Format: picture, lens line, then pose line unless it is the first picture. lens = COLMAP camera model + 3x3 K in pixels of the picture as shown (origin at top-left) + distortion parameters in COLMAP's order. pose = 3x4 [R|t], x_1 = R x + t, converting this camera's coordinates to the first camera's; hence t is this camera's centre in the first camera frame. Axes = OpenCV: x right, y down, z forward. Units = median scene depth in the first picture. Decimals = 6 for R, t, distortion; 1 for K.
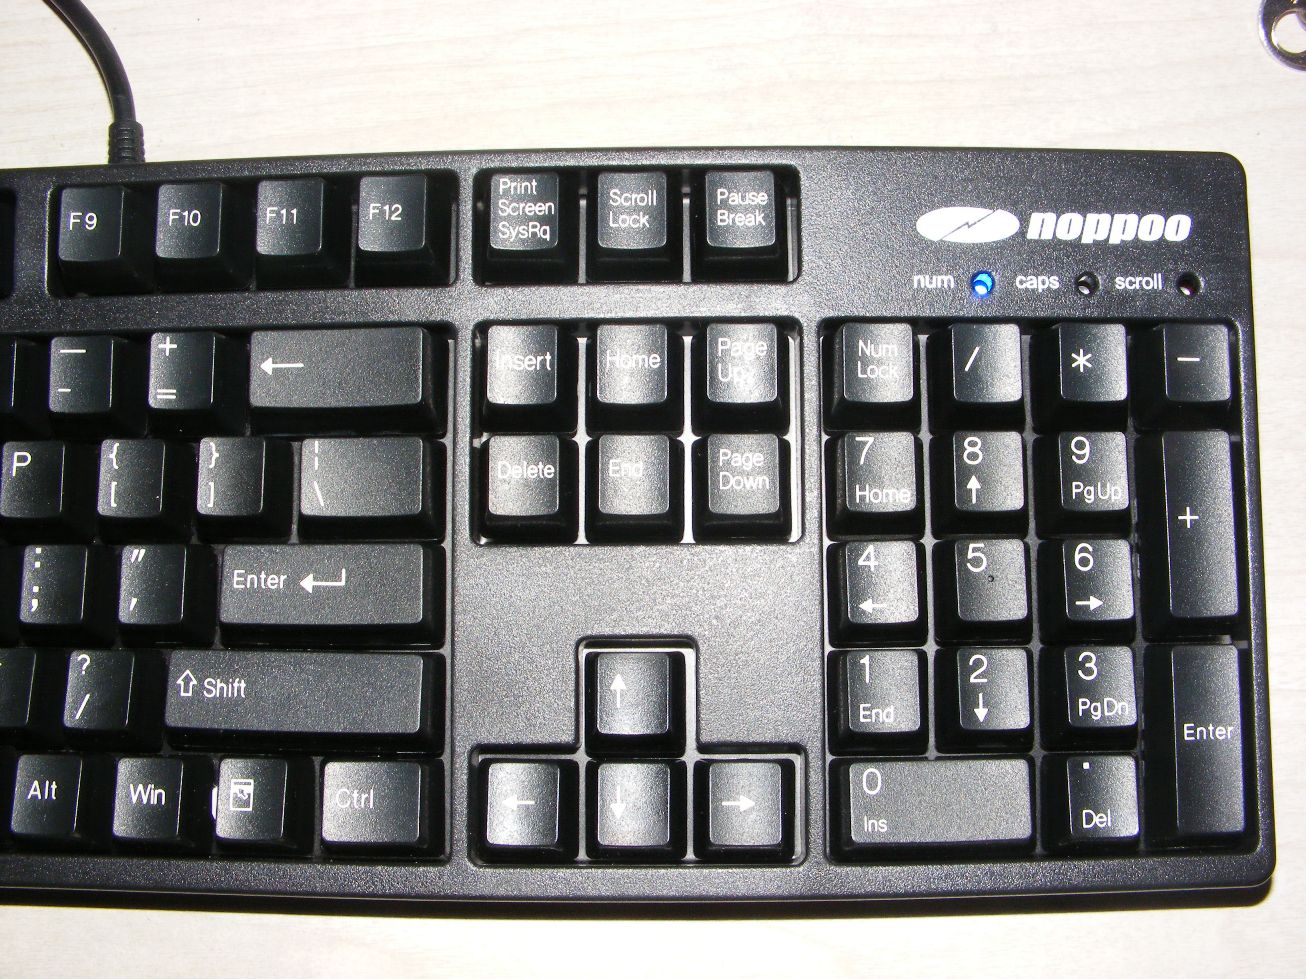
lens RADIAL K [[1483.5, 0, 660.0], [0, 1483.5, 485.3], [0, 0, 1]] dist [-0.213589, 0.000000]
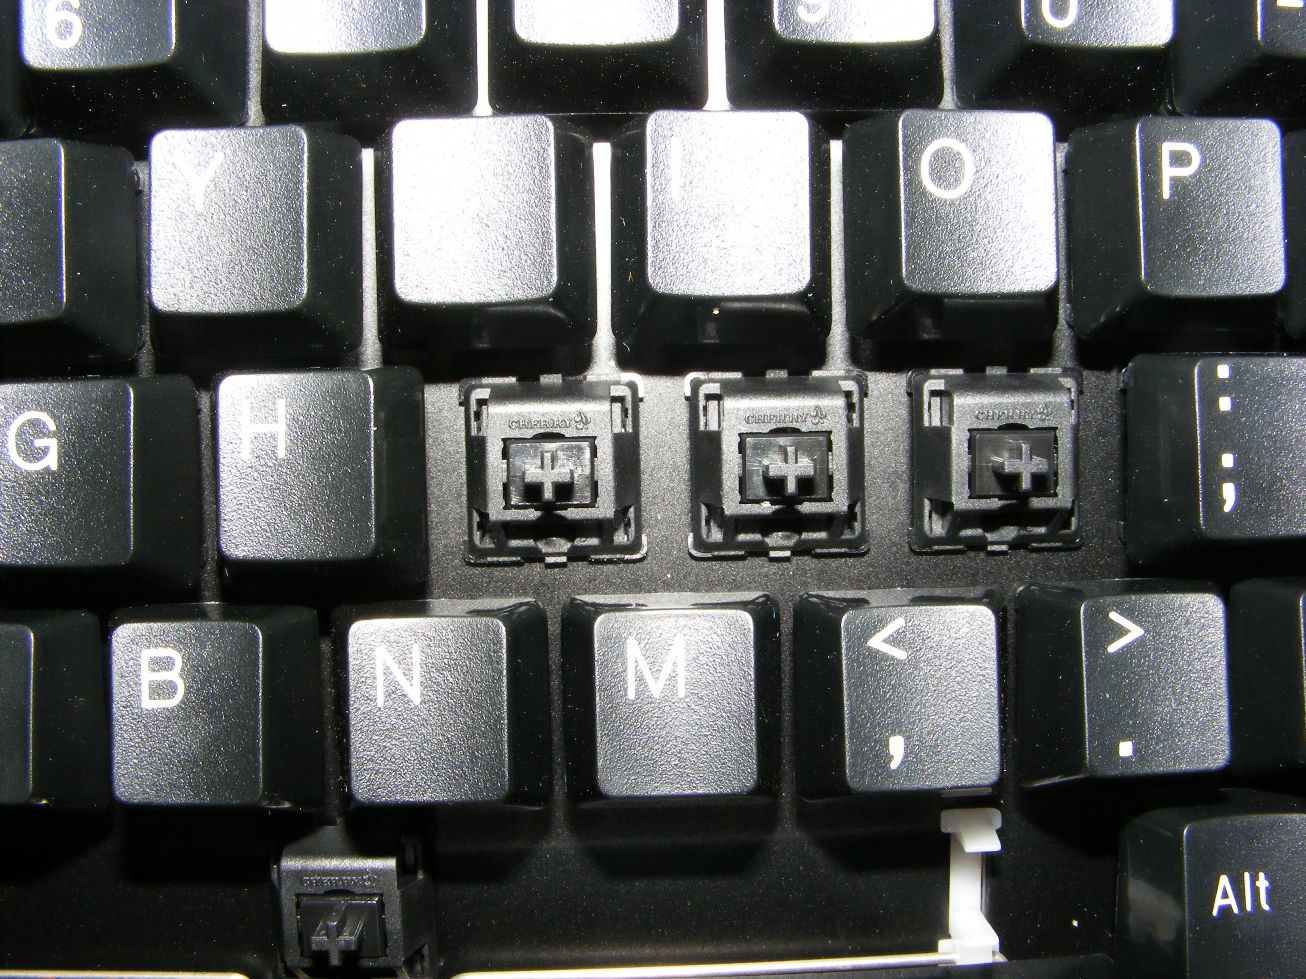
lens RADIAL K [[1483.5, 0, 660.8], [0, 1483.5, 484.0], [0, 0, 1]] dist [-0.213589, 0.000000]
pose [[0.999021, -0.020078, 0.039427, -0.632008], [0.011836, 0.979905, 0.199113, -0.010073], [-0.042632, -0.198452, 0.979183, 0.570667]]
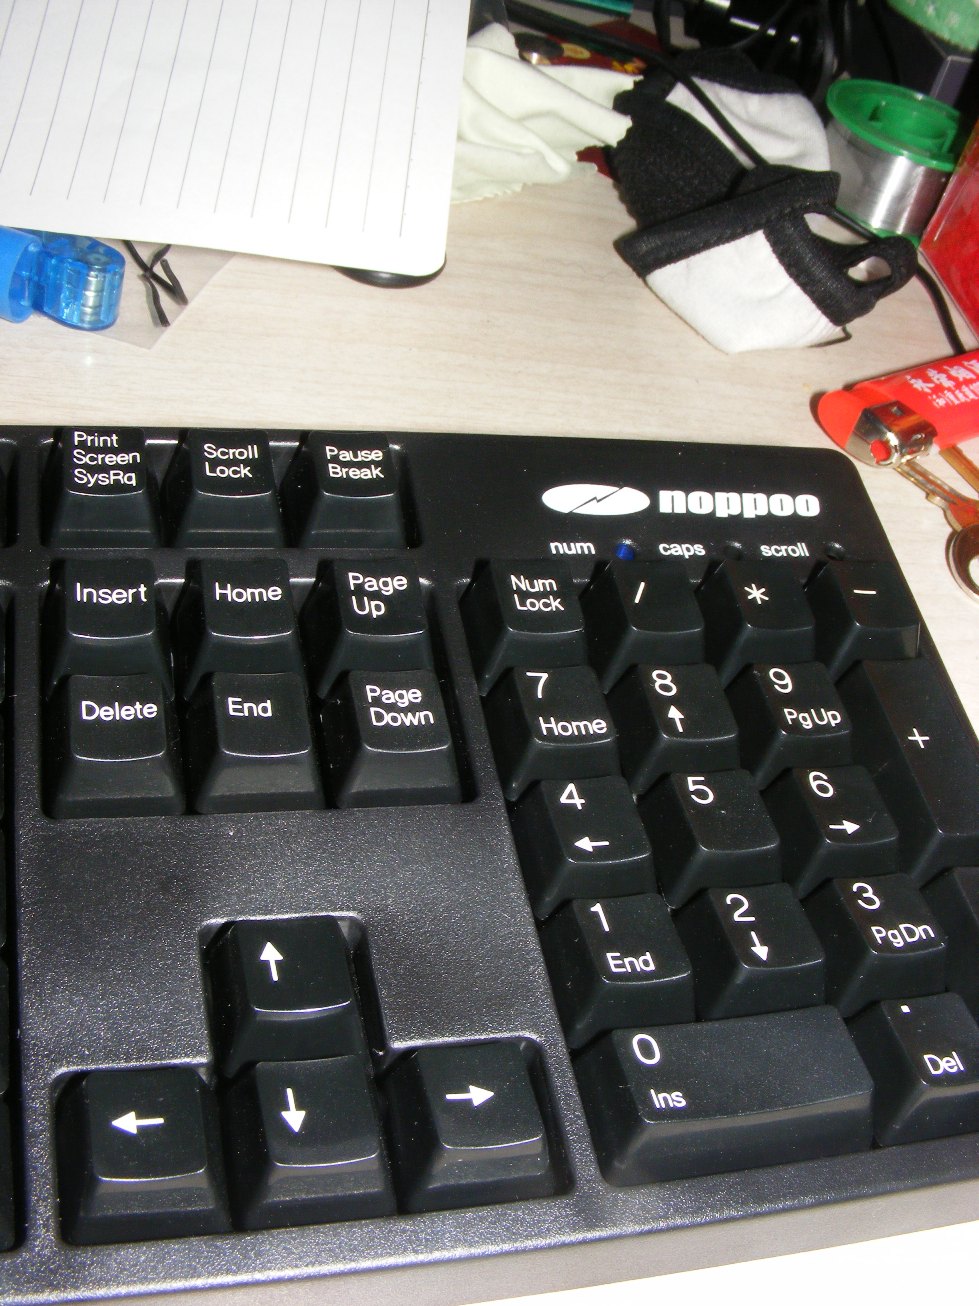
lens RADIAL K [[1483.5, 0, 486.5], [0, 1483.5, 660.0], [0, 0, 1]] dist [-0.213589, 0.000000]
pose [[0.953687, 0.001213, 0.300797, -0.136540], [0.163981, 0.836236, -0.523278, 0.389639], [-0.252172, 0.548368, 0.797309, 0.346971]]
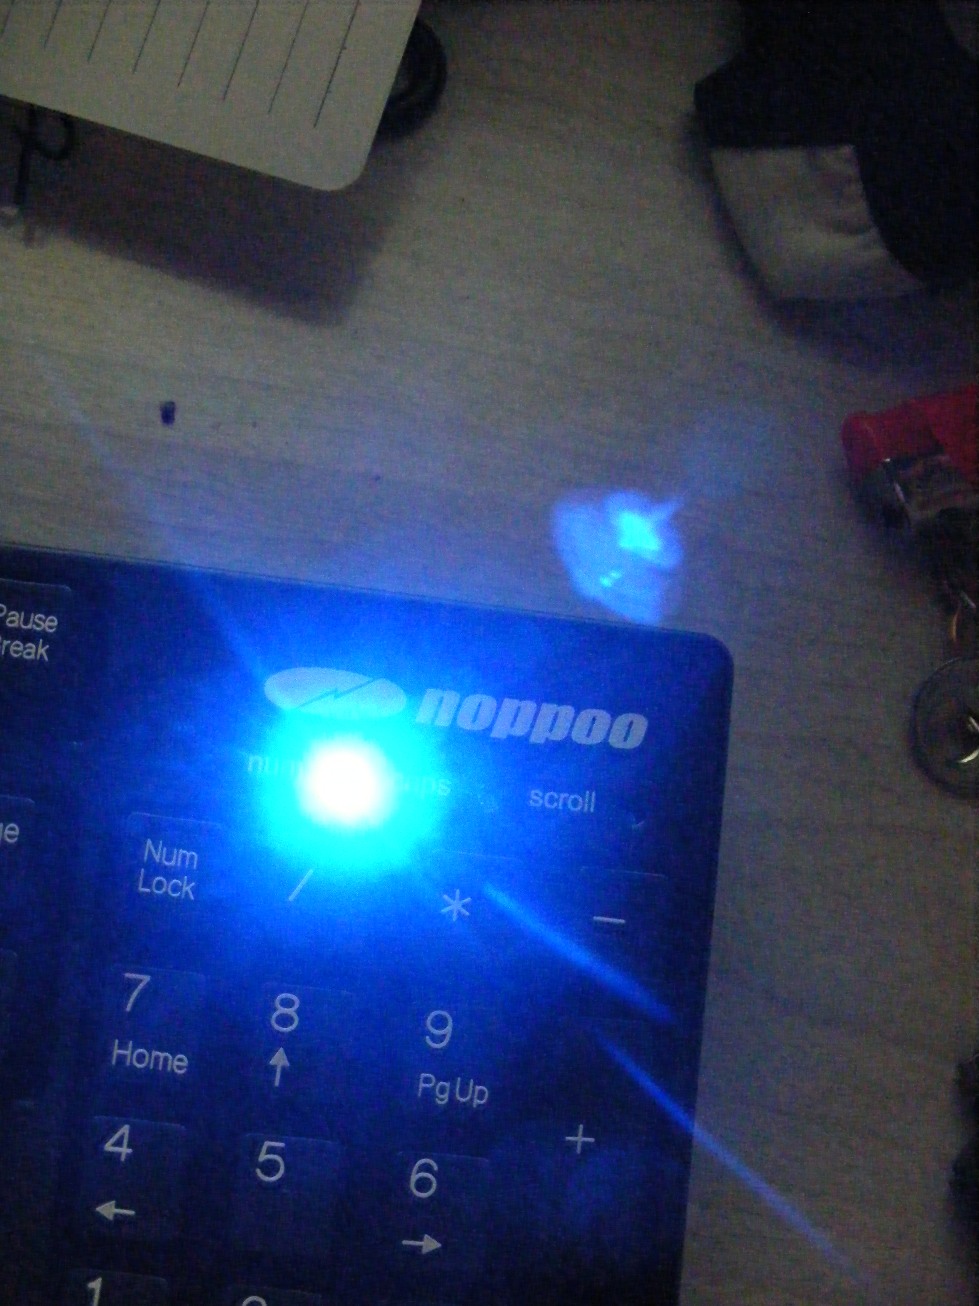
lens RADIAL K [[1483.5, 0, 483.7], [0, 1483.5, 652.1], [0, 0, 1]] dist [-0.213589, 0.000000]
pose [[0.983514, 0.136681, 0.118402, 0.199641], [-0.120875, 0.983889, -0.131727, -0.114319], [-0.134499, 0.115243, 0.984189, 0.268350]]
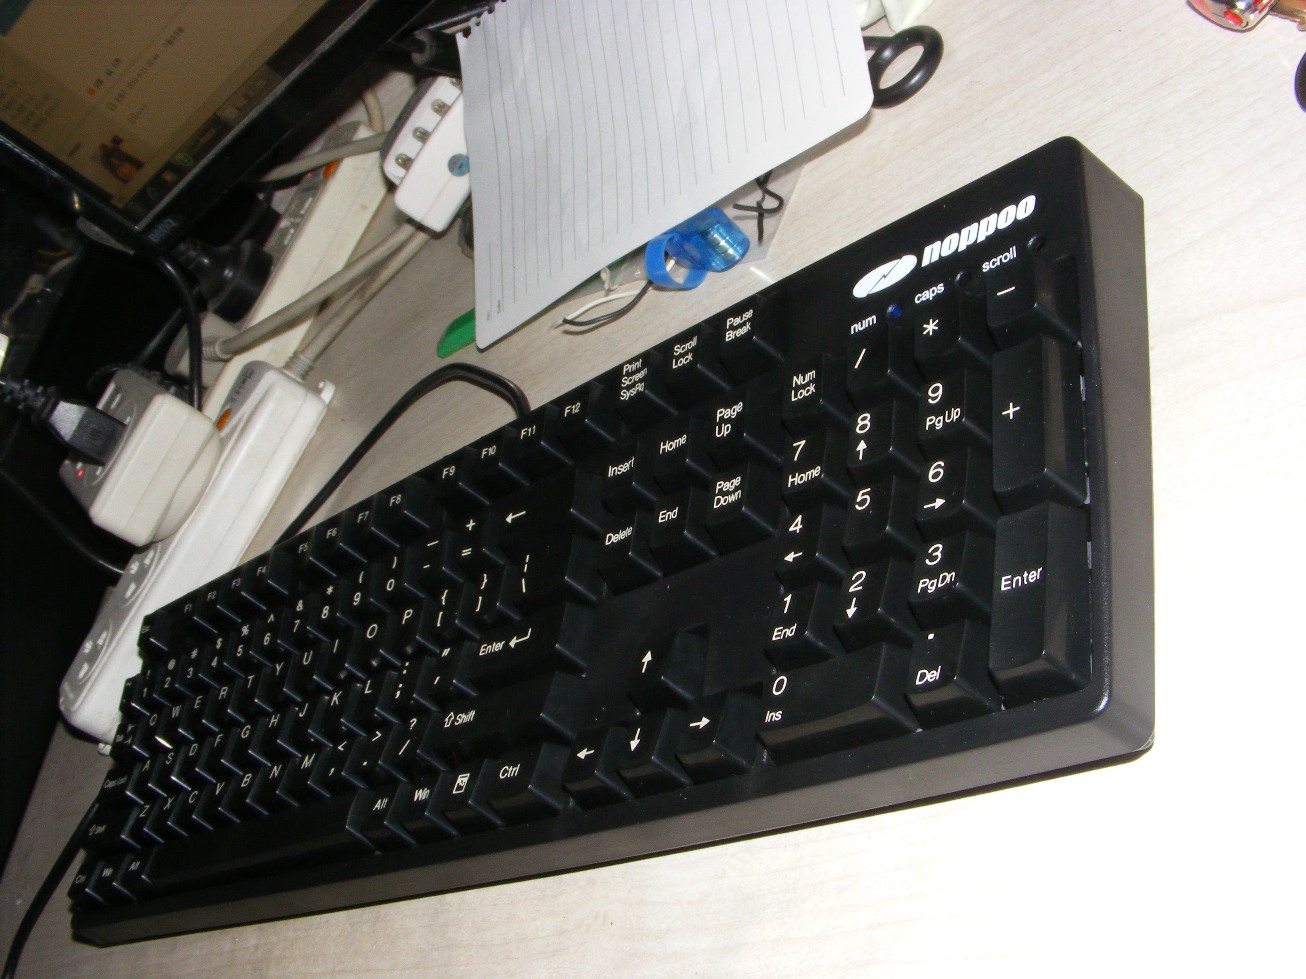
lens RADIAL K [[1483.5, 0, 659.9], [0, 1483.5, 499.2], [0, 0, 1]] dist [-0.213589, 0.000000]
pose [[0.699389, -0.280492, -0.657404, 0.890836], [-0.027364, 0.908596, -0.416779, 0.555858], [0.714217, 0.309480, 0.627787, 0.119003]]
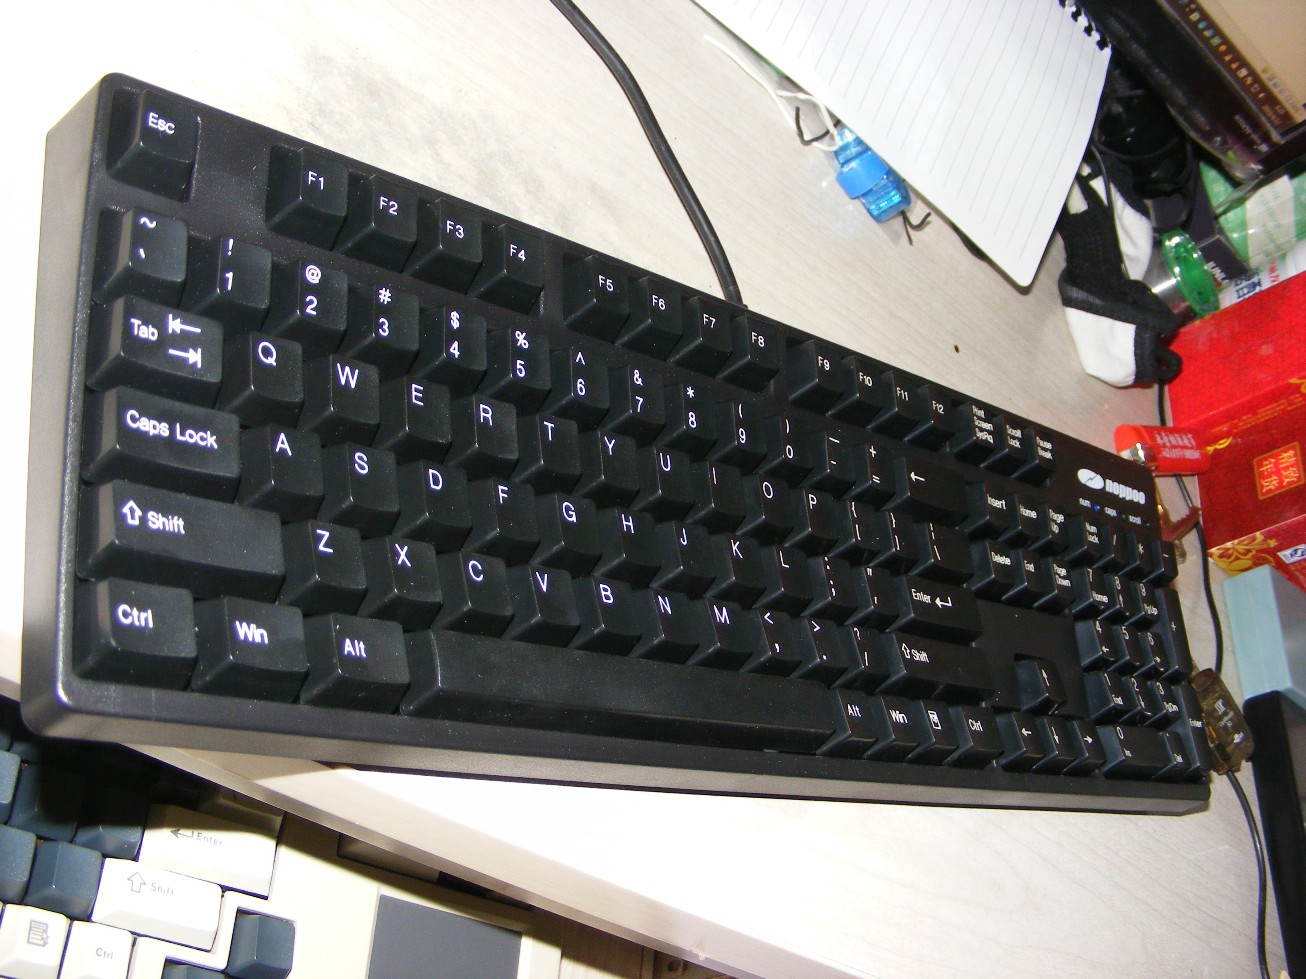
lens RADIAL K [[1483.5, 0, 654.4], [0, 1483.5, 487.7], [0, 0, 1]] dist [-0.213589, 0.000000]
pose [[0.714205, 0.193252, 0.672730, -1.665392], [-0.005858, 0.962746, -0.270345, 0.406099], [-0.699912, 0.189141, 0.688729, 0.017928]]
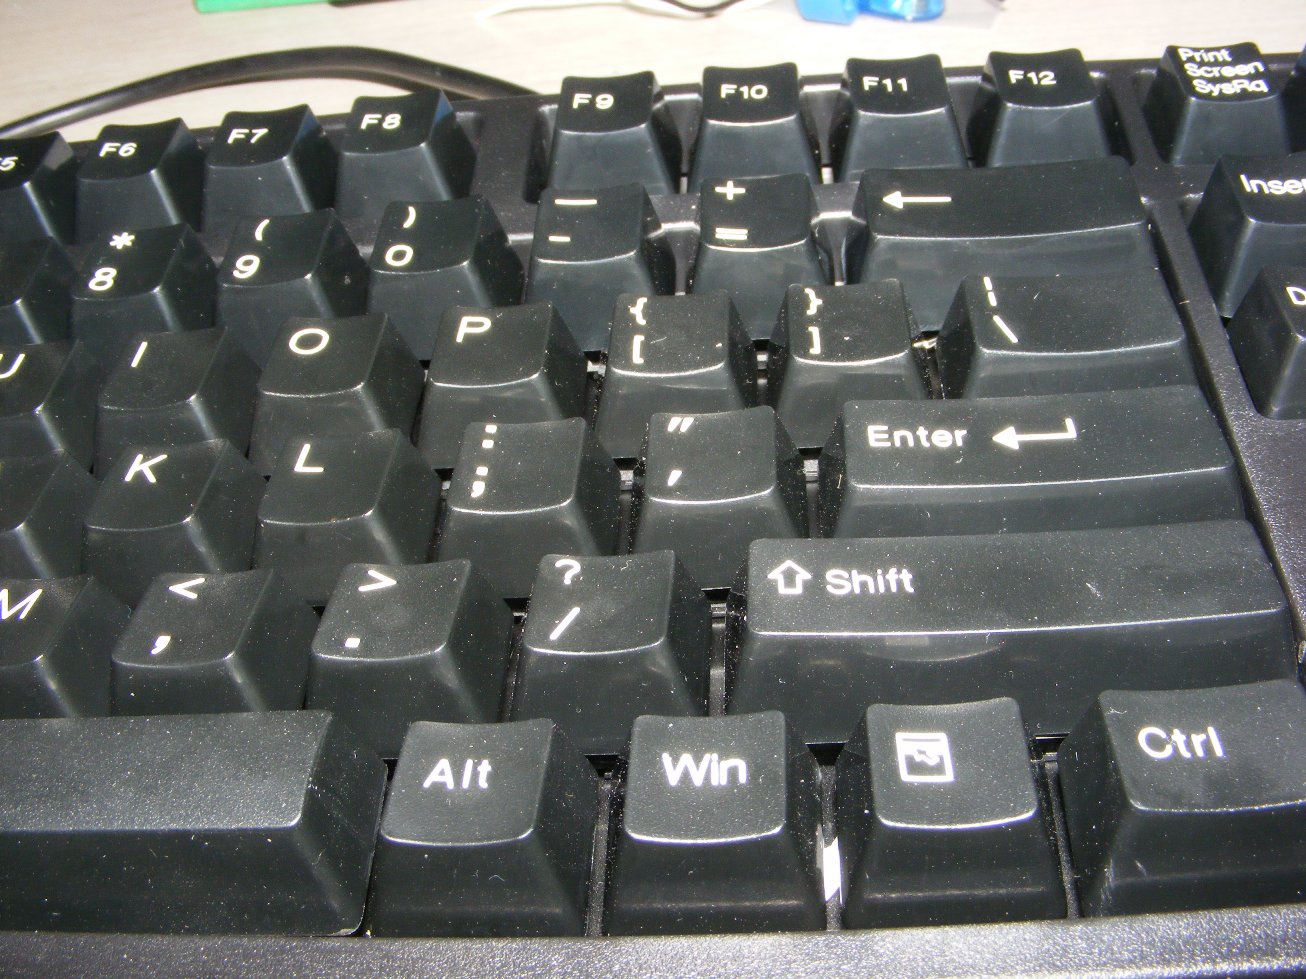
lens RADIAL K [[1483.5, 0, 659.2], [0, 1483.5, 500.7], [0, 0, 1]] dist [-0.213589, 0.000000]
pose [[0.995423, -0.035964, -0.088545, -0.322573], [-0.027517, 0.779404, -0.625917, 0.432201], [0.091523, 0.625489, 0.774847, 0.576719]]
